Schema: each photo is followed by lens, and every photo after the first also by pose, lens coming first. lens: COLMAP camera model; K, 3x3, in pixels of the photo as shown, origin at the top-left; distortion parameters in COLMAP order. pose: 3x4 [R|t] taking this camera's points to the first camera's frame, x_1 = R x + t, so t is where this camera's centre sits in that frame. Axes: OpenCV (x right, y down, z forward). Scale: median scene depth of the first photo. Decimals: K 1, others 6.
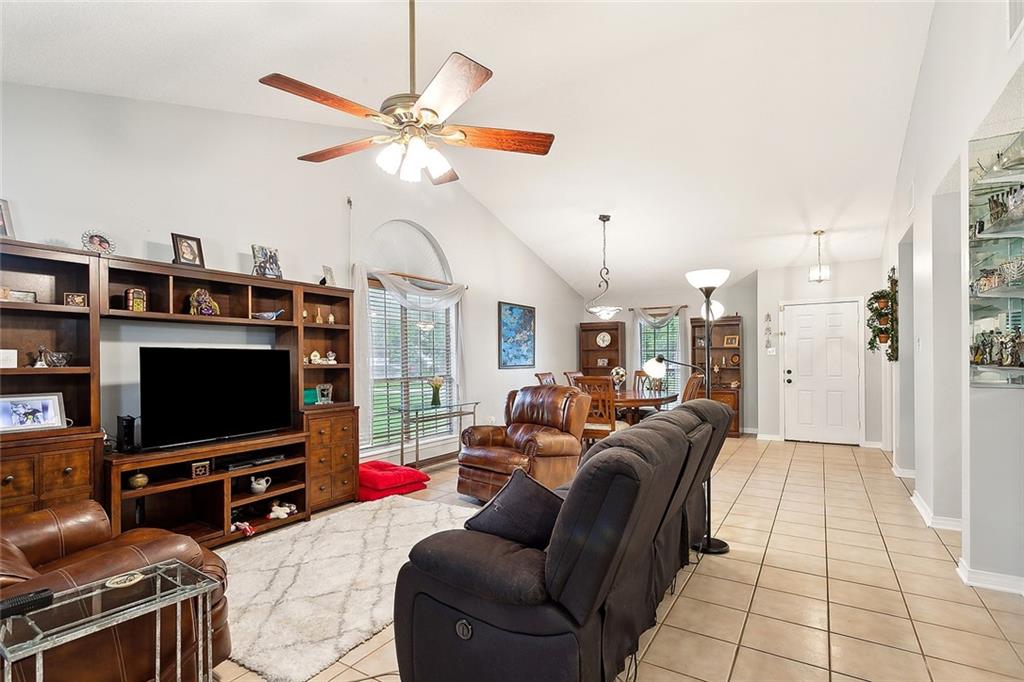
lens RADIAL K [[485.2, 0, 506.9], [0, 485.2, 361.3], [0, 0, 1]] dist [-0.000305, -0.000086]
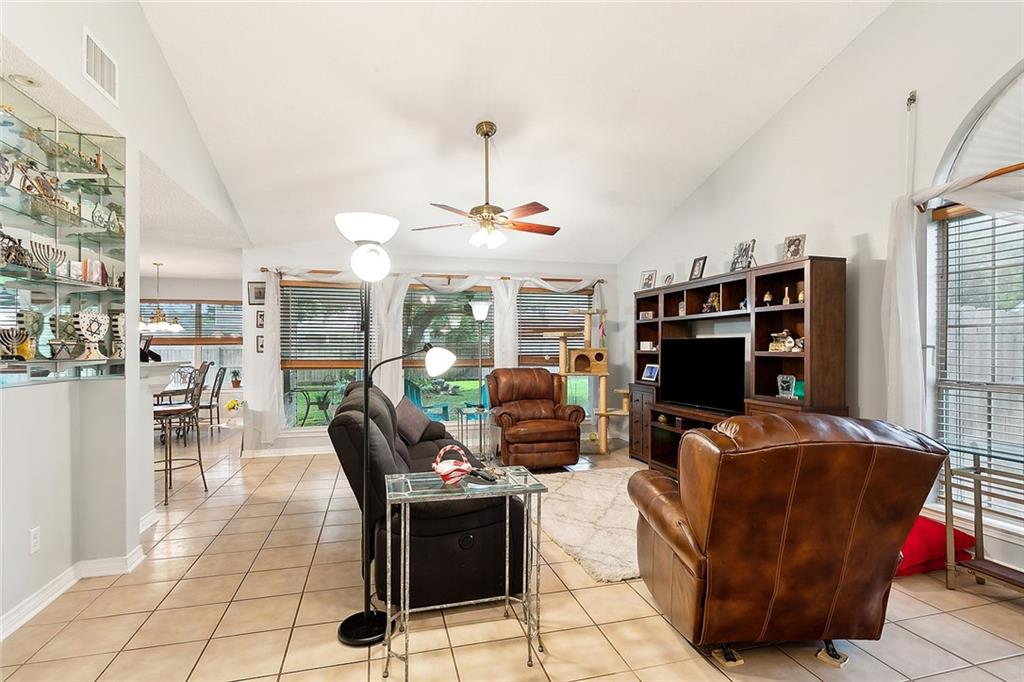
lens RADIAL K [[503.0, 0, 512.0], [0, 503.0, 341.0], [0, 0, 1]] dist [0.000666, 0.000097]
pose [[-0.676052, -0.002014, -0.736851, 0.668026], [0.002221, 0.999986, -0.004771, -0.011669], [0.736851, -0.004862, -0.676038, 1.366723]]
